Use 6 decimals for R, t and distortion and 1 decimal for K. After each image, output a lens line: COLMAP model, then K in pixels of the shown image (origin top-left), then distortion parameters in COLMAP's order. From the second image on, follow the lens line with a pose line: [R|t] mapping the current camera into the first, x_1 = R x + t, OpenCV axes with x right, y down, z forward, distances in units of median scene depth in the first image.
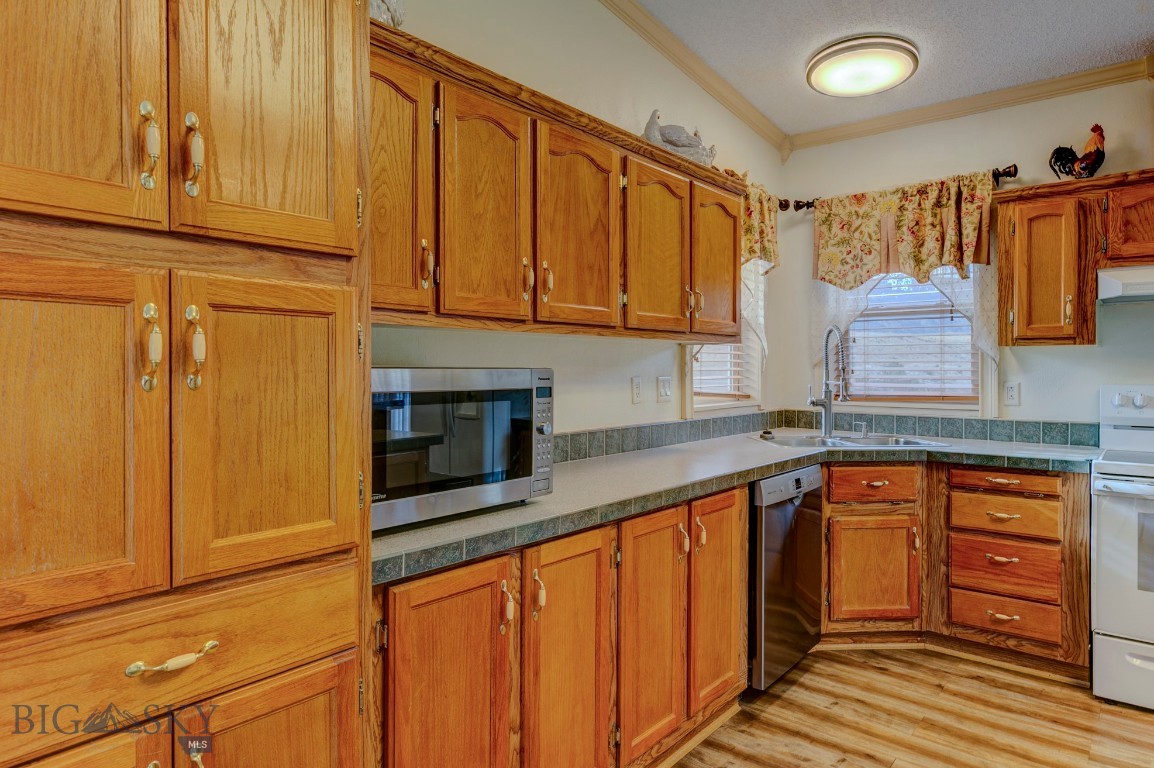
lens RADIAL K [[706.5, 0, 583.7], [0, 706.5, 372.9], [0, 0, 1]] dist [-0.001440, 0.018757]
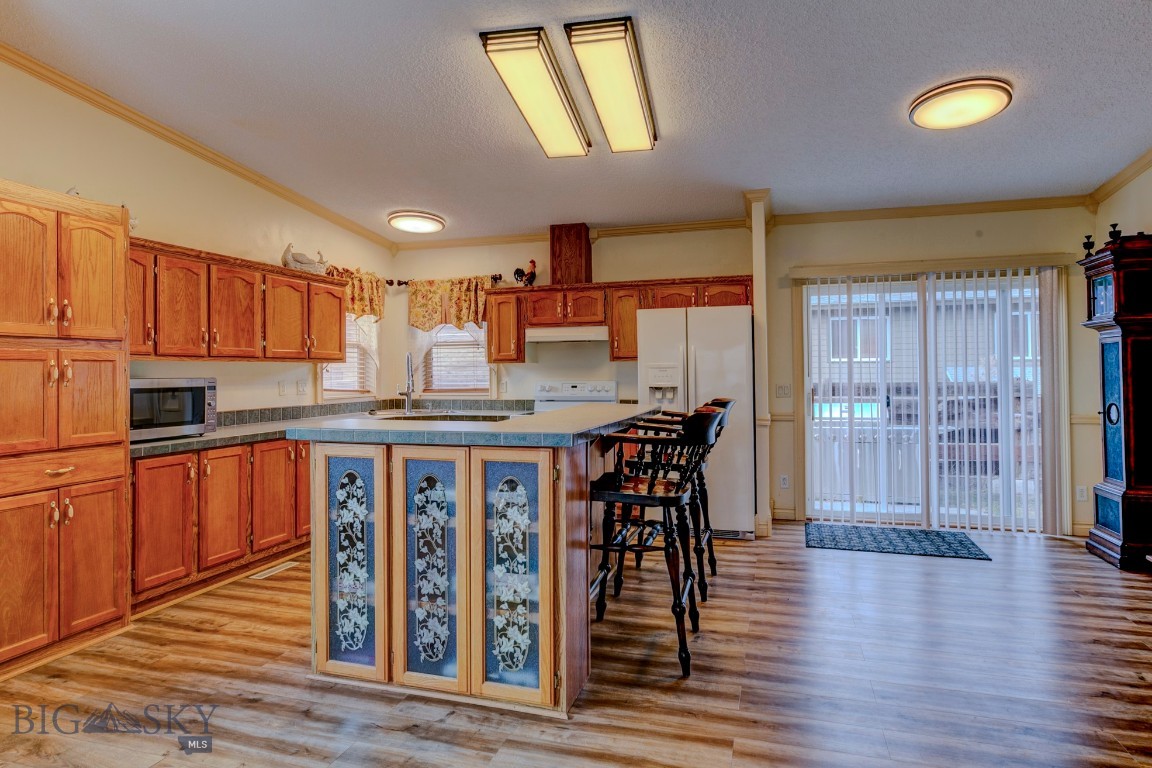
lens RADIAL K [[635.1, 0, 600.5], [0, 635.1, 365.5], [0, 0, 1]] dist [-0.003382, 0.002486]
pose [[0.917951, -0.005035, 0.396663, 0.163894], [0.012433, 0.999793, -0.016083, 0.001057], [-0.396500, 0.019695, 0.917823, -0.806864]]
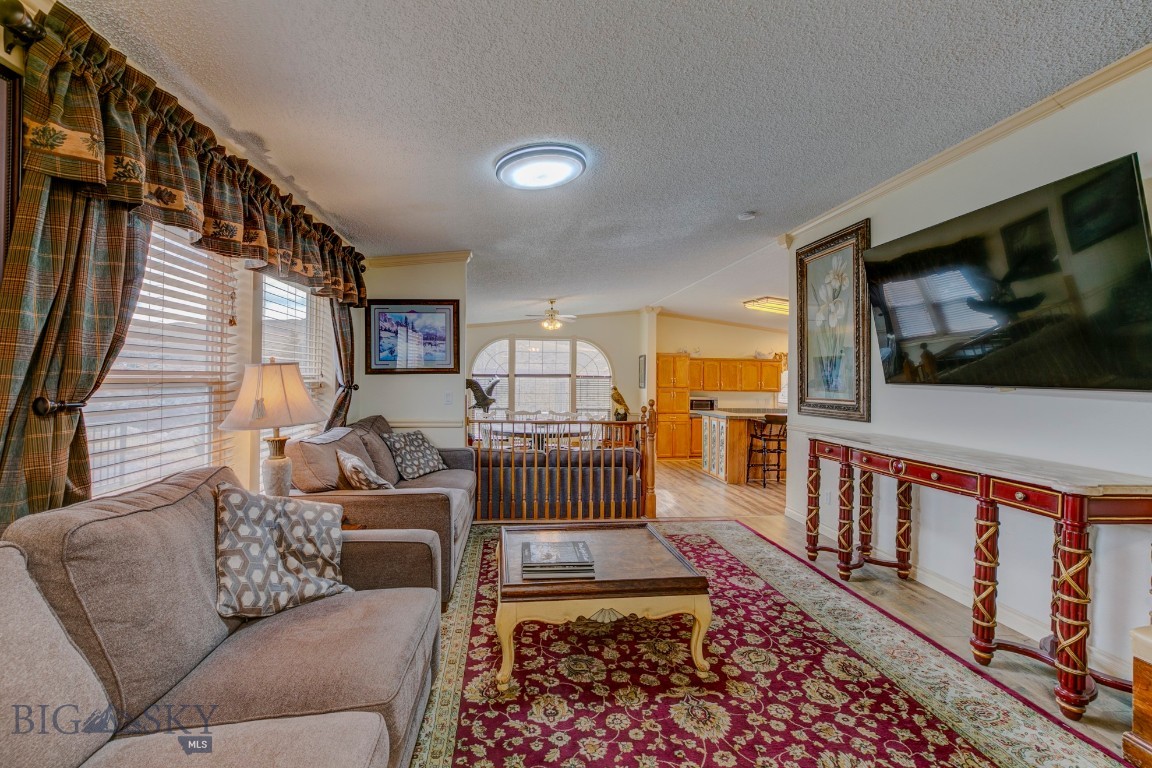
lens RADIAL K [[531.0, 0, 577.2], [0, 531.0, 373.3], [0, 0, 1]] dist [-0.003809, 0.000181]
pose [[0.731672, 0.002173, -0.681653, 1.582343], [-0.020813, 0.999600, -0.019153, -0.071750], [0.681339, 0.028201, 0.731425, -2.437495]]
